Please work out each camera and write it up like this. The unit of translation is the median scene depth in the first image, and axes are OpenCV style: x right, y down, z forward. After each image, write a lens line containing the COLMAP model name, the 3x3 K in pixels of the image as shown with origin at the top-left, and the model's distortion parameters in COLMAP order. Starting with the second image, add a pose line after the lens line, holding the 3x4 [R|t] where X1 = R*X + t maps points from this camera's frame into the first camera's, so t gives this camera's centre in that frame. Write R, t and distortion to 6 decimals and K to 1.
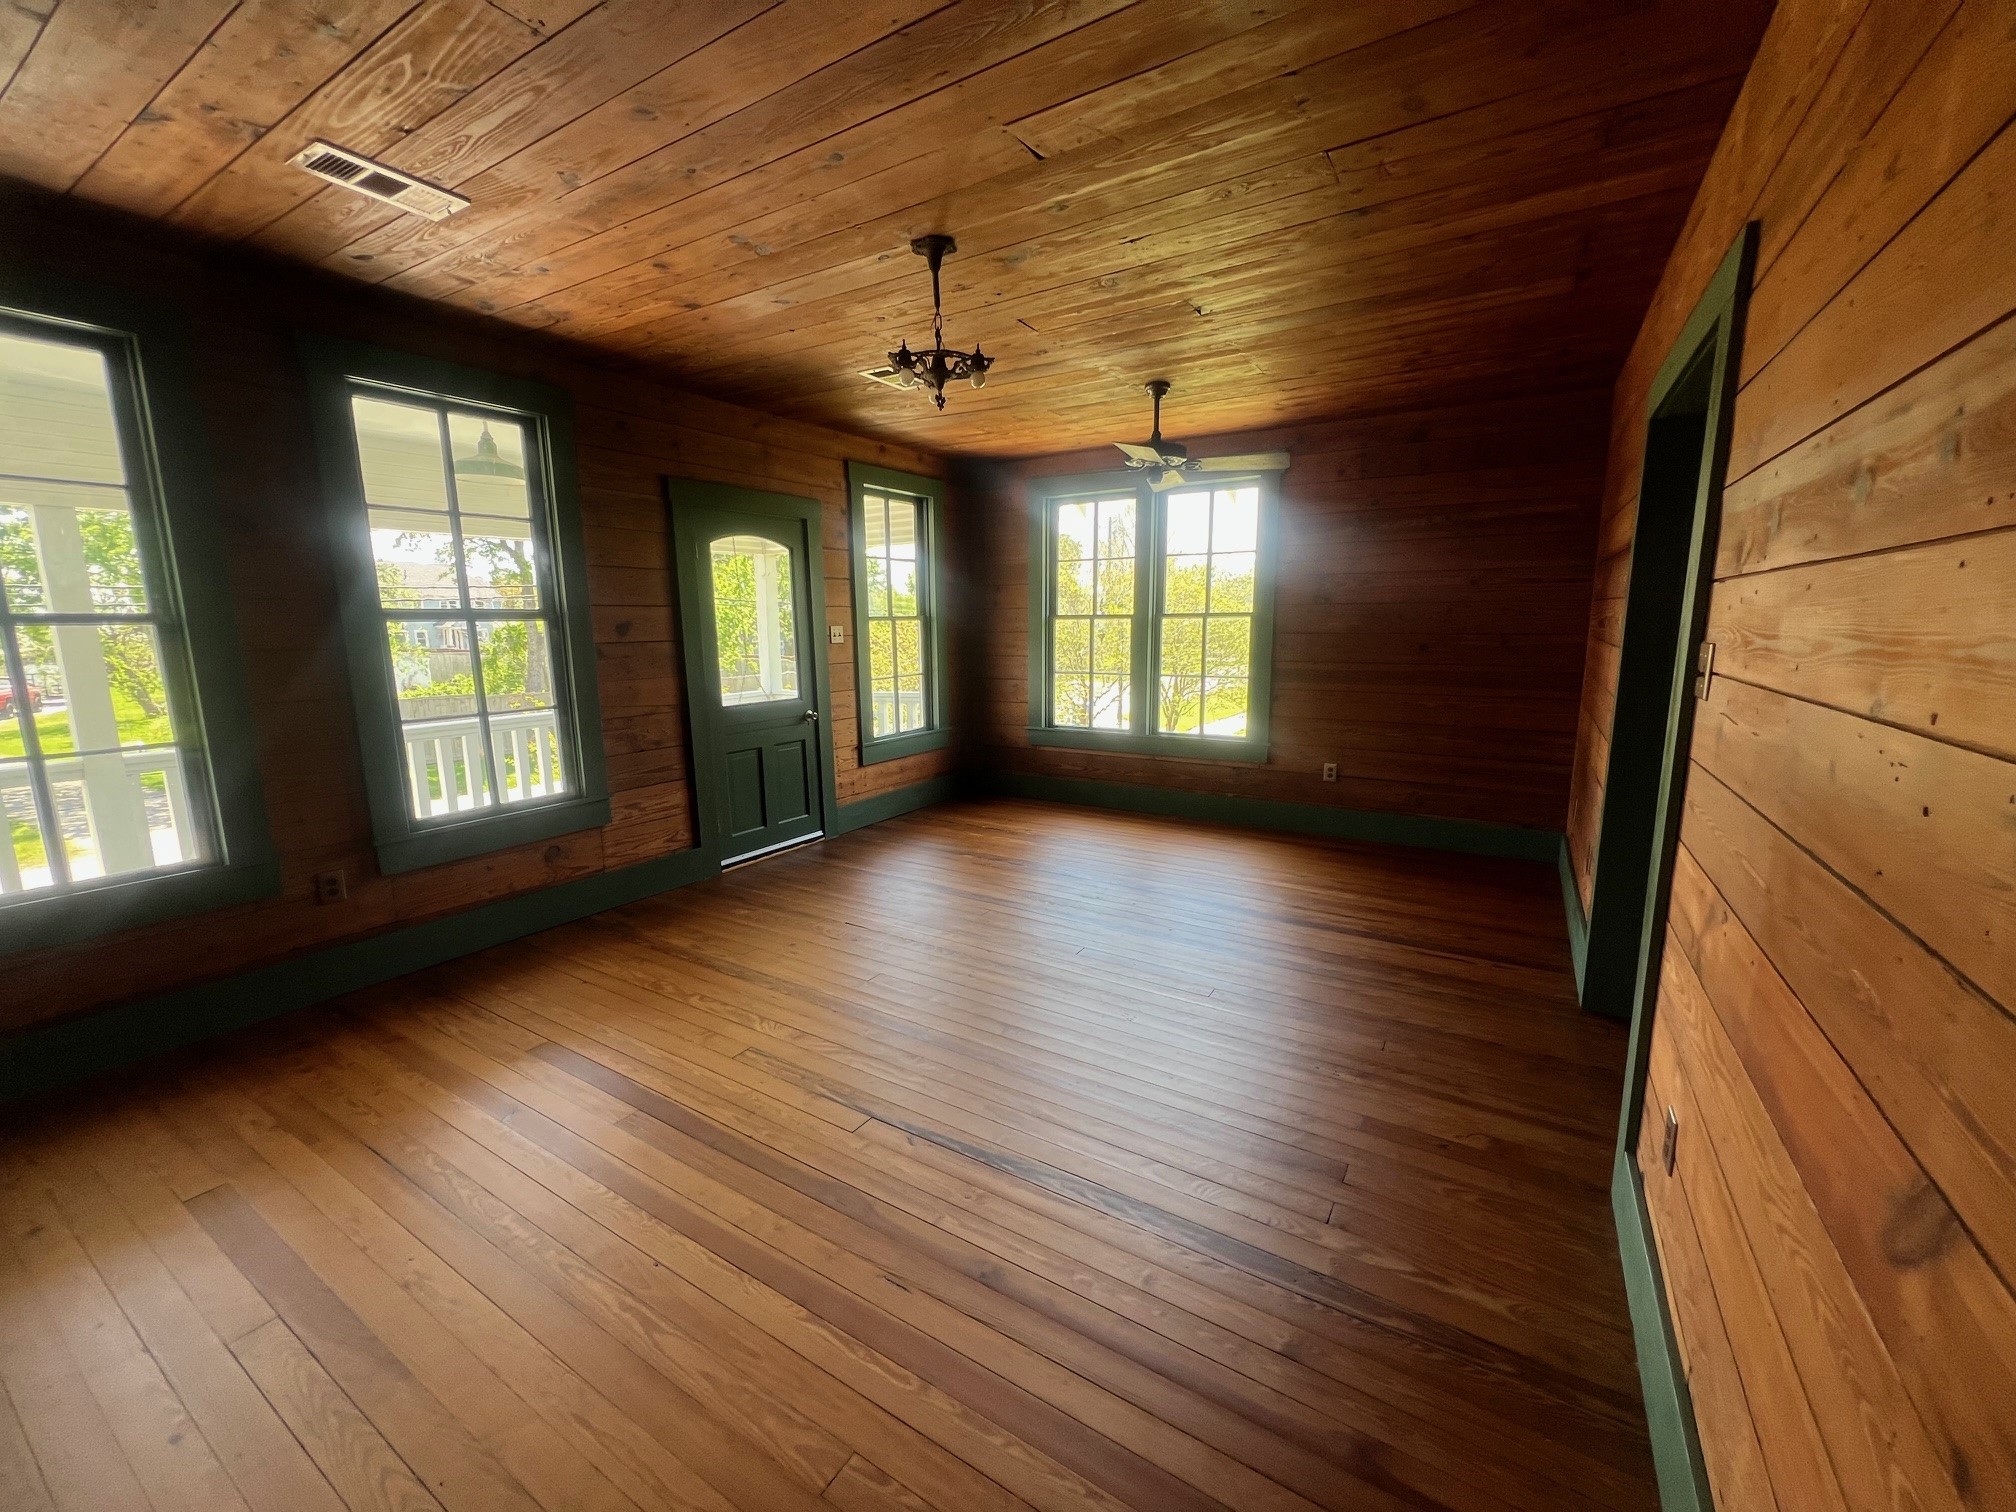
lens RADIAL K [[805.6, 0, 1008.0], [0, 805.6, 766.8], [0, 0, 1]] dist [-0.004449, 0.000078]
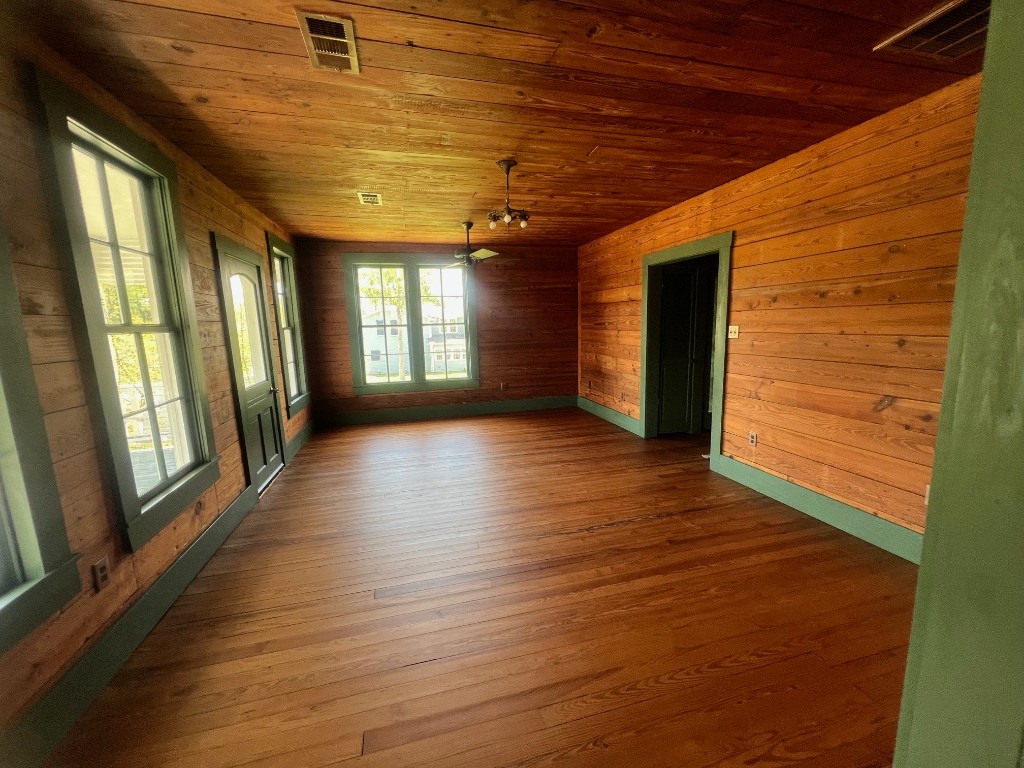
lens RADIAL K [[409.2, 0, 513.1], [0, 409.2, 386.9], [0, 0, 1]] dist [-0.004449, 0.000078]
pose [[0.683832, -0.120305, 0.719653, -0.475811], [0.149412, 0.988501, 0.023273, -0.017239], [-0.714177, 0.091610, 0.693944, 0.107164]]
